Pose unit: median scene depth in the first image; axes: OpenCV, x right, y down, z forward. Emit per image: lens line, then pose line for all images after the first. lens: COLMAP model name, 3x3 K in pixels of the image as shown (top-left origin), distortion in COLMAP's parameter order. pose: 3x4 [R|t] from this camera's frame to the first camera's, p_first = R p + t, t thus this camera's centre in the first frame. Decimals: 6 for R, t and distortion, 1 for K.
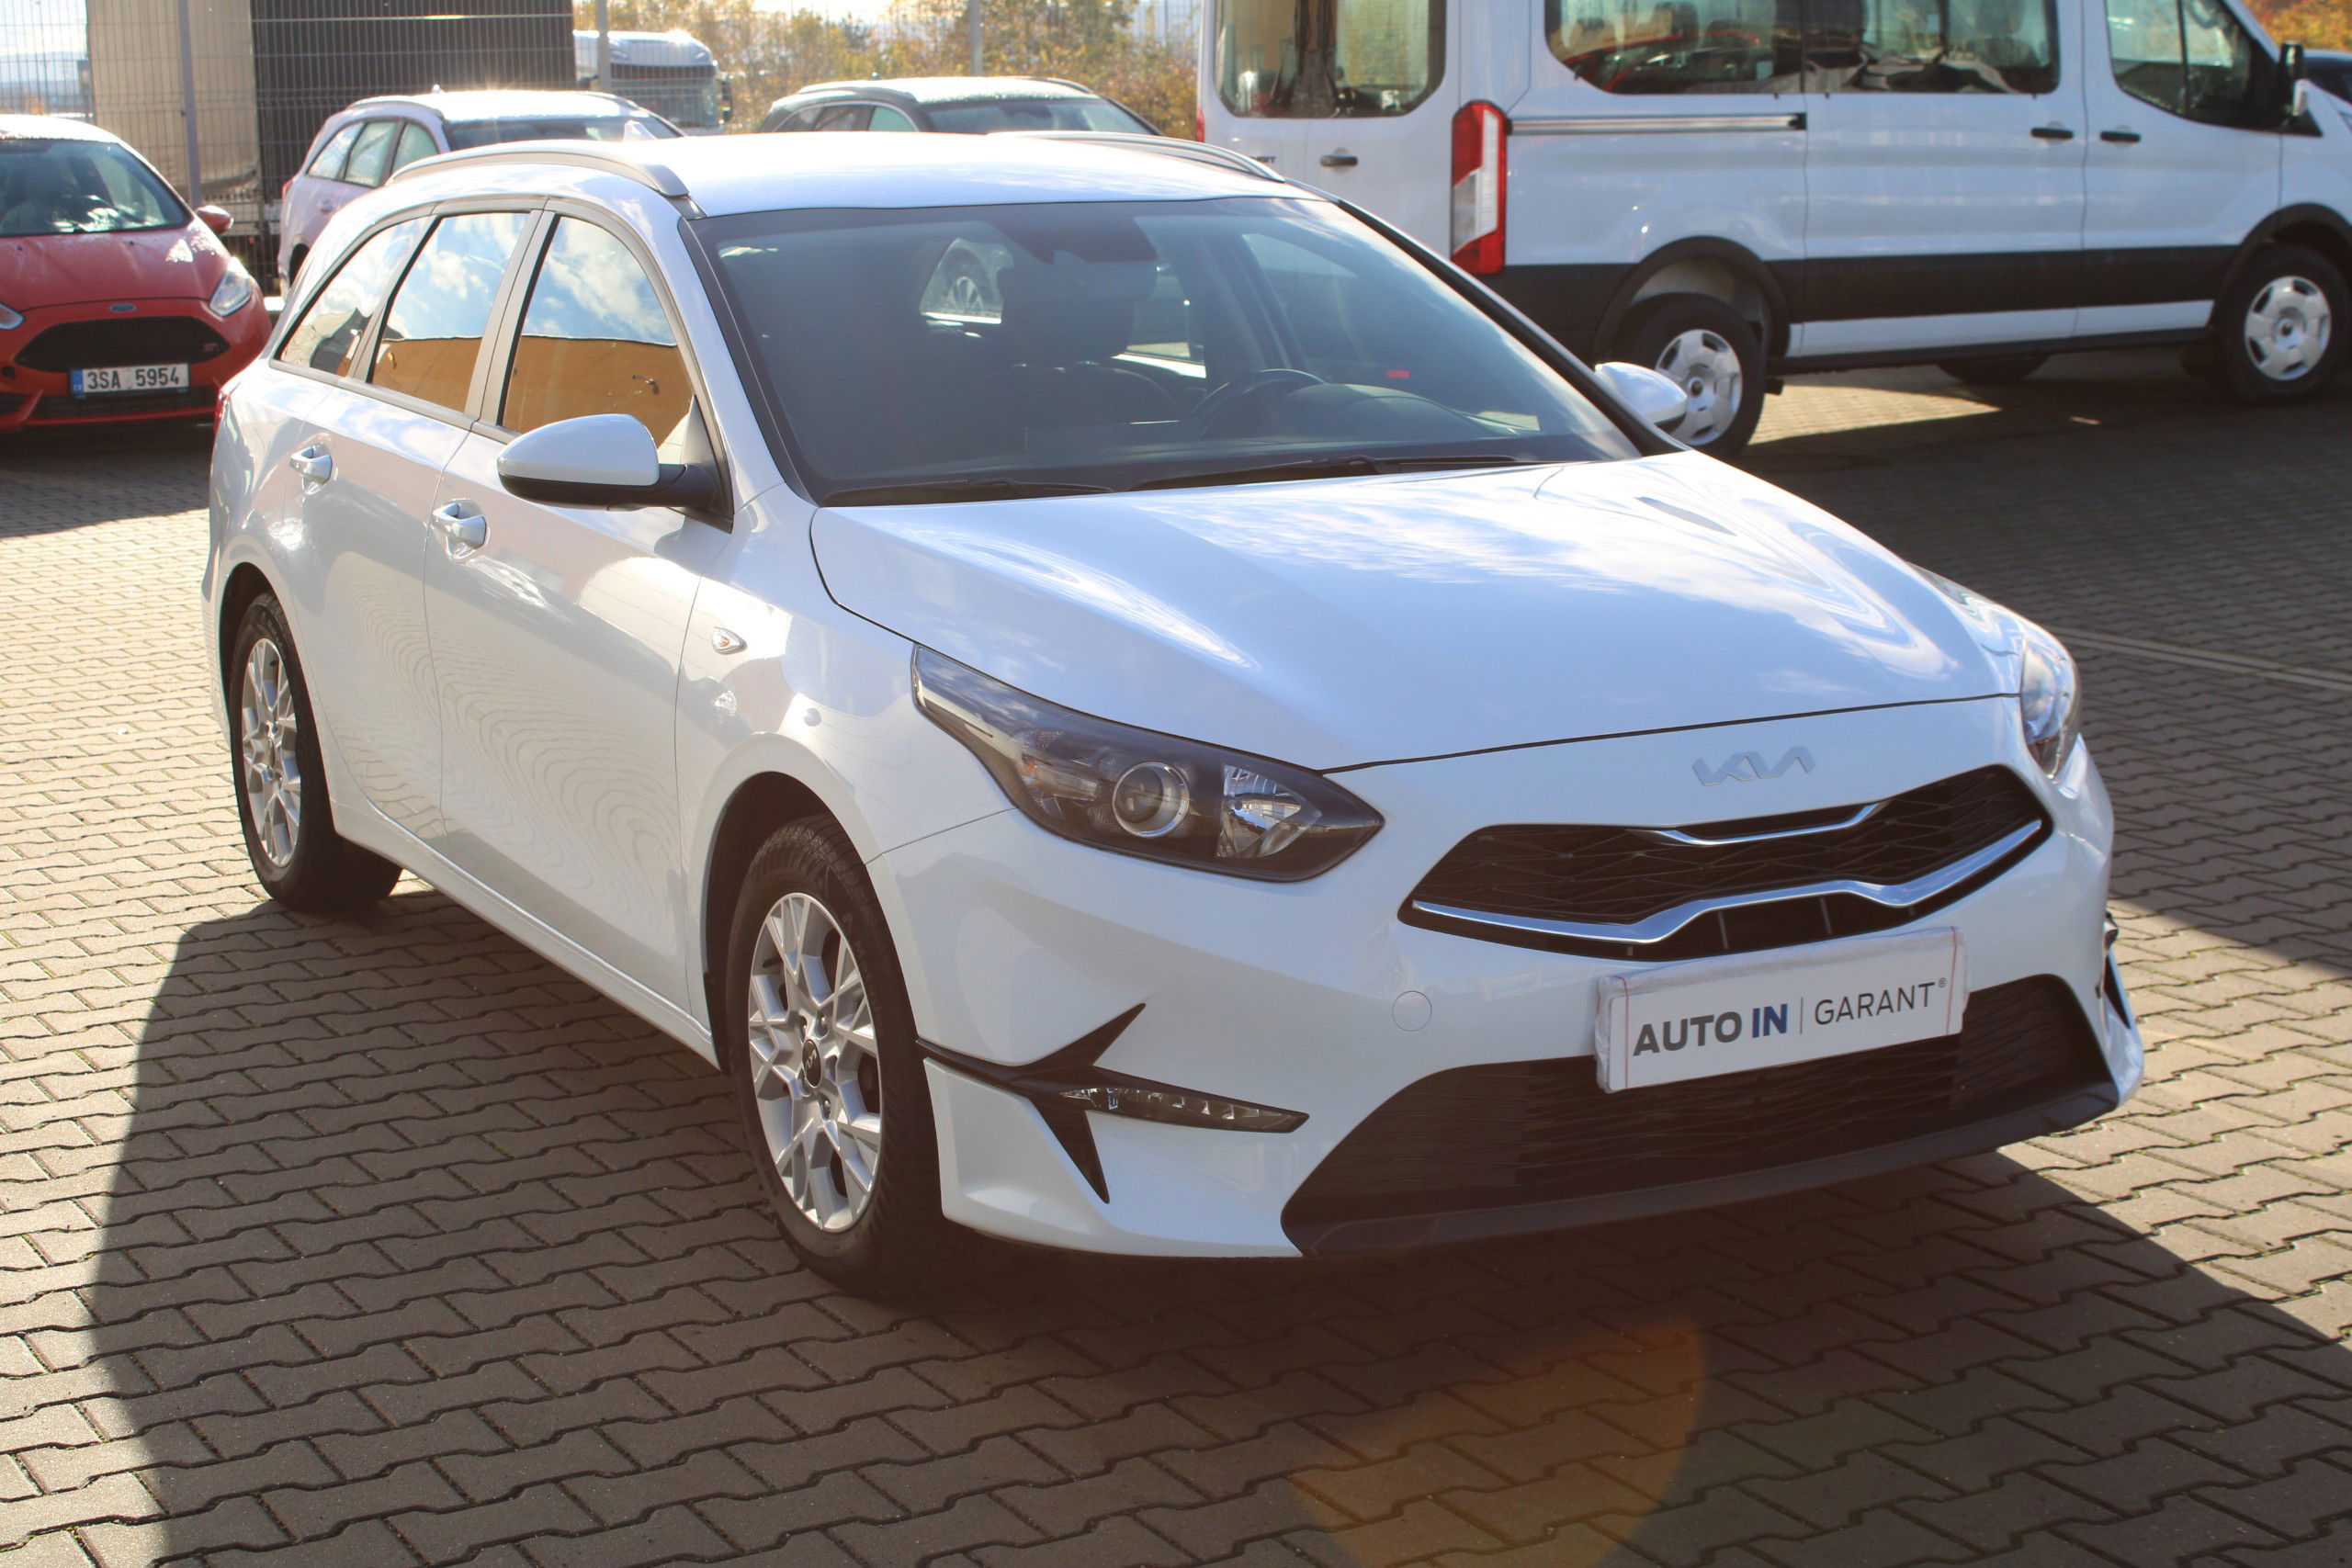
lens RADIAL K [[3699.1, 0, 1163.2], [0, 3699.1, 784.7], [0, 0, 1]] dist [-0.042596, 0.000000]
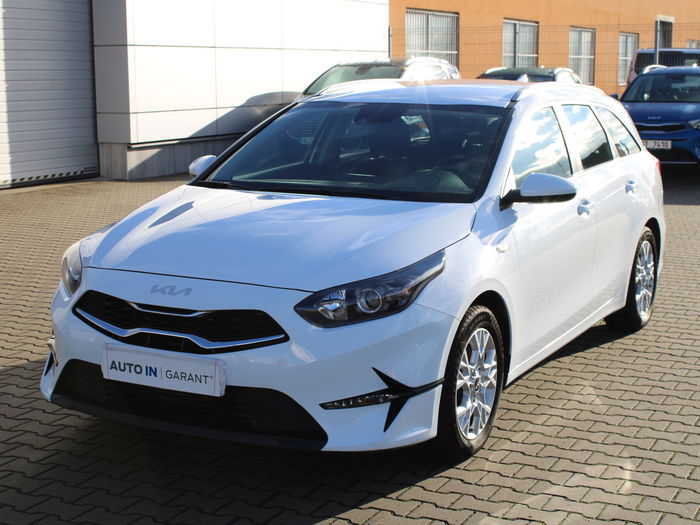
lens RADIAL K [[1208.6, 0, 346.2], [0, 1208.6, 262.9], [0, 0, 1]] dist [-0.029172, 0.000000]
pose [[0.556340, 0.152698, -0.816804, 1.052629], [-0.166981, 0.983463, 0.070120, -0.121629], [0.814004, 0.097380, 0.572638, 0.541981]]
